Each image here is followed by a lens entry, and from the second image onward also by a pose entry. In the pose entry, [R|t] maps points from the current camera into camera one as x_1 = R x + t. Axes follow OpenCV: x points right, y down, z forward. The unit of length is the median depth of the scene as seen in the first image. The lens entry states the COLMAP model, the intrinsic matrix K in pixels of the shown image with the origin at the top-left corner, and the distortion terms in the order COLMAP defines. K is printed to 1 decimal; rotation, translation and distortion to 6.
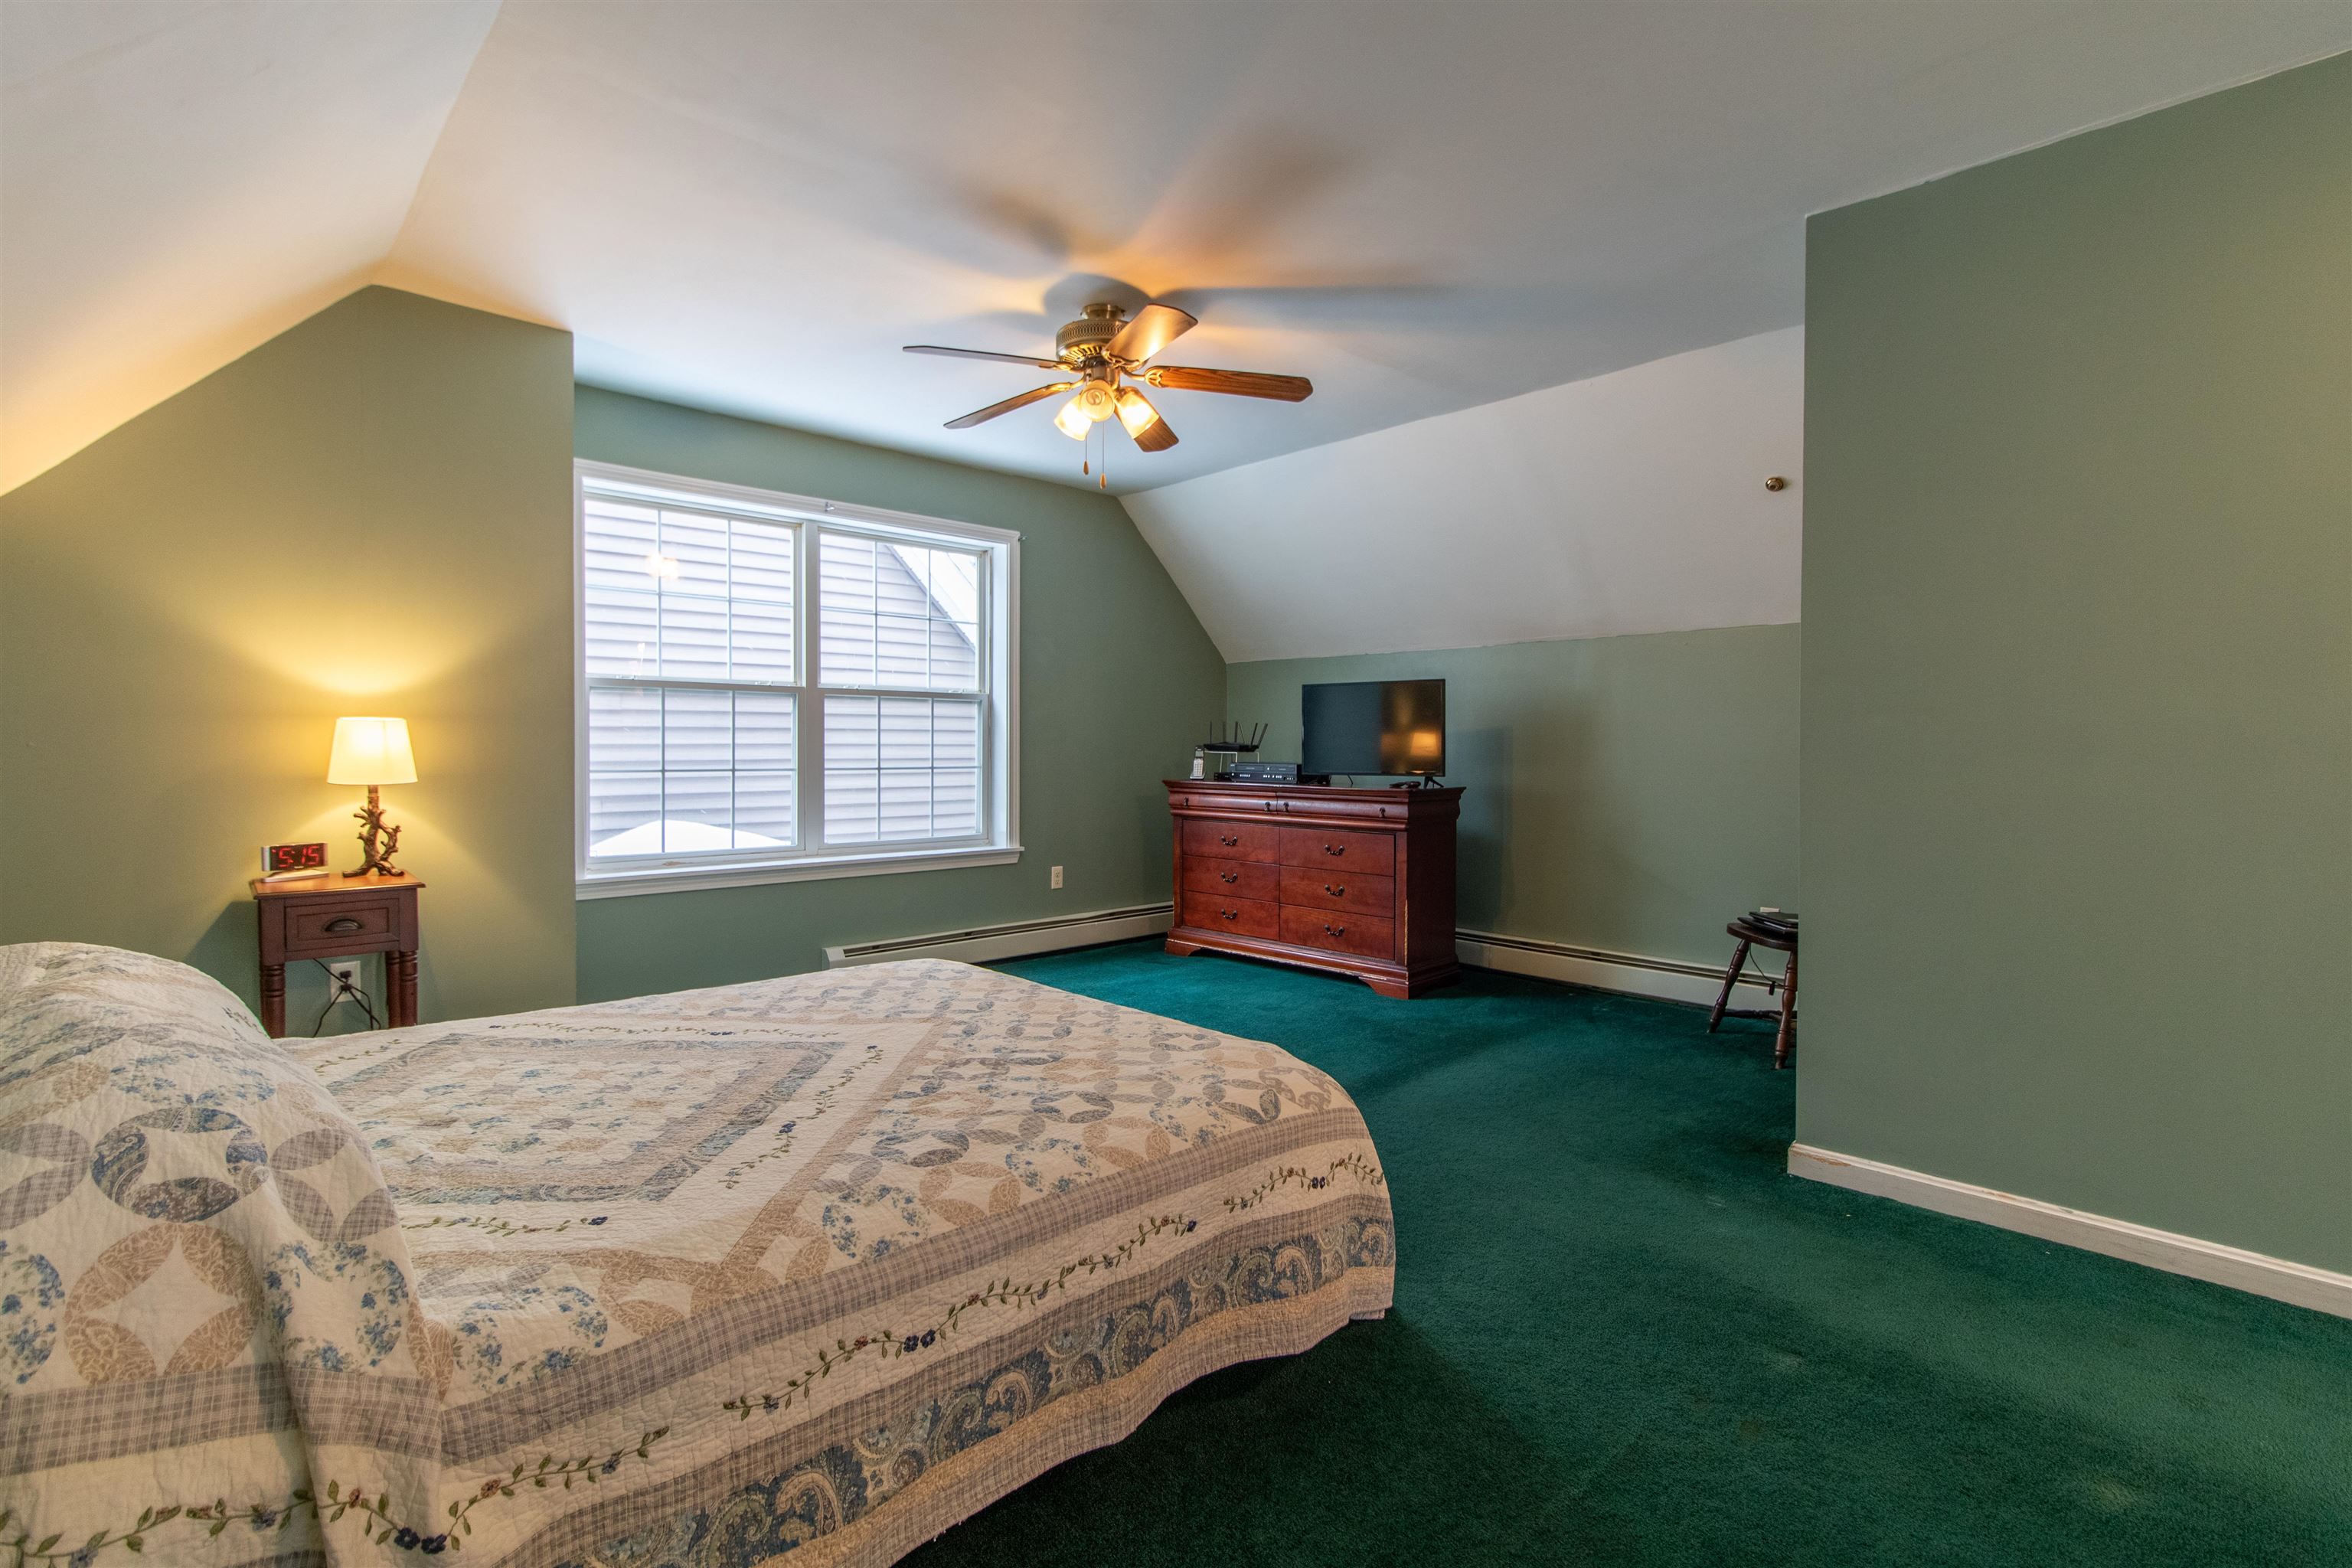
lens RADIAL K [[1098.4, 0, 1181.1], [0, 1098.4, 767.9], [0, 0, 1]] dist [-0.001450, 0.000654]
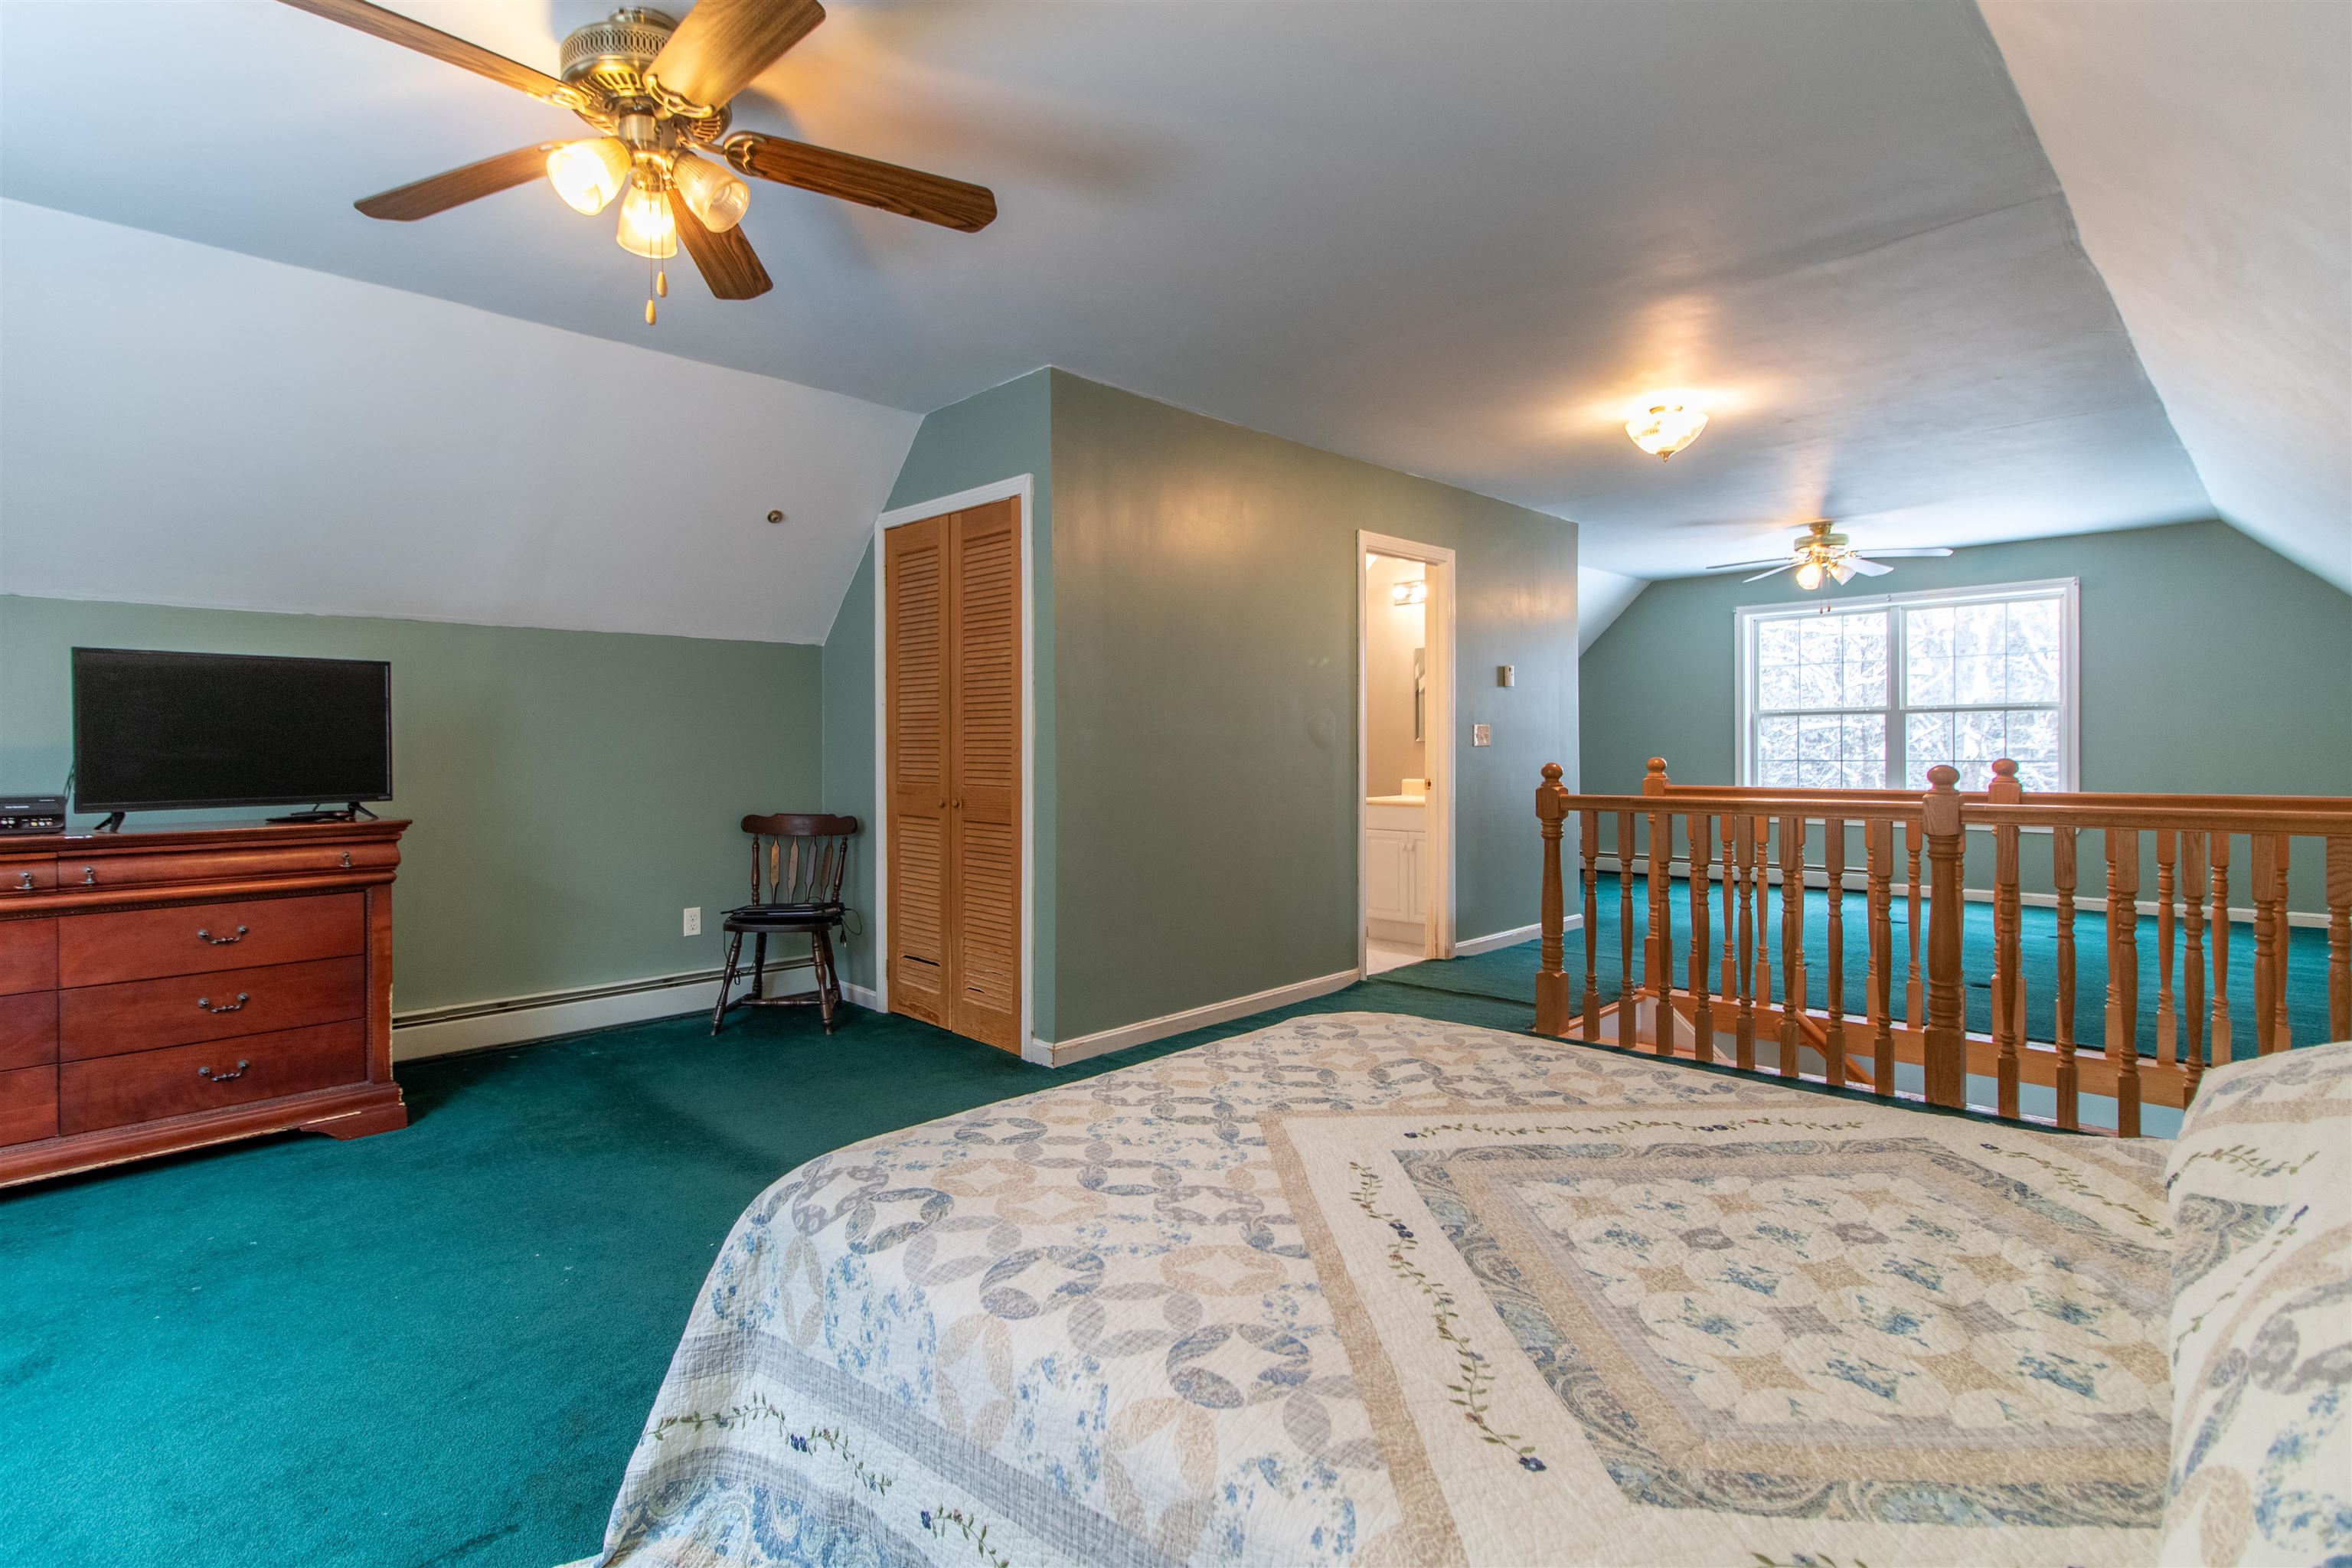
lens RADIAL K [[1090.0, 0, 1155.9], [0, 1090.0, 739.4], [0, 0, 1]] dist [0.001084, 0.000273]
pose [[0.000469, 0.002496, 0.999997, -1.168446], [0.030781, 0.999523, -0.002509, -0.037013], [-0.999526, 0.030782, 0.000392, 1.287244]]
